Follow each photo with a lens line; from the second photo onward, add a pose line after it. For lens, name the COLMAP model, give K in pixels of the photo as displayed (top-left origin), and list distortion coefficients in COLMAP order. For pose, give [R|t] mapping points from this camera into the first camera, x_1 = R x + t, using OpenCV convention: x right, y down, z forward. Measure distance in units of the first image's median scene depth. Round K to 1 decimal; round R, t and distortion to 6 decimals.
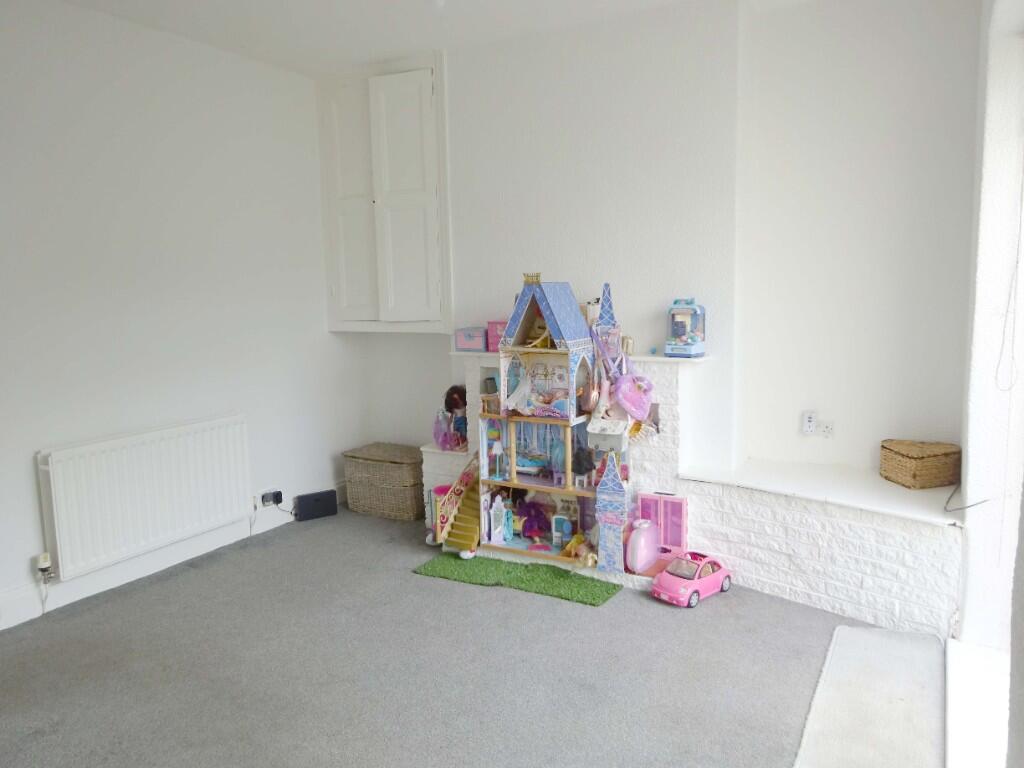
lens RADIAL K [[745.2, 0, 511.5], [0, 745.2, 383.4], [0, 0, 1]] dist [-0.002901, -0.000086]
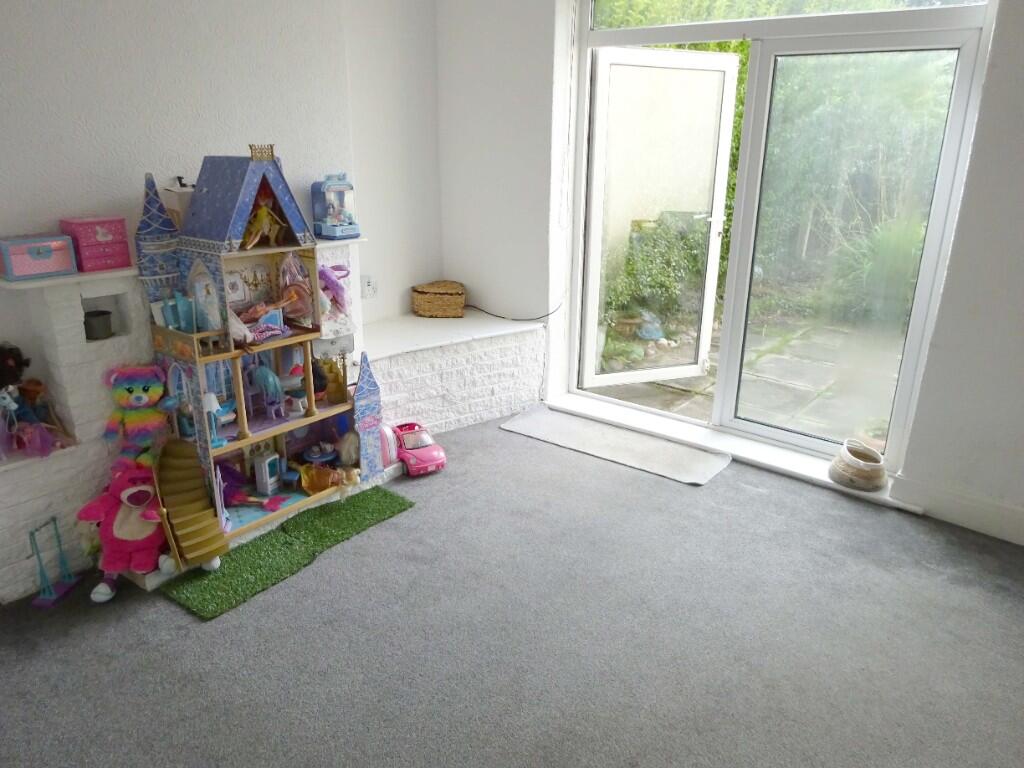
lens RADIAL K [[745.2, 0, 511.7], [0, 745.2, 384.5], [0, 0, 1]] dist [-0.002901, -0.000086]
pose [[0.147895, -0.296413, 0.943539, -0.691736], [0.118801, 0.952447, 0.280591, -0.100440], [-0.981842, 0.070595, 0.176076, 0.655052]]
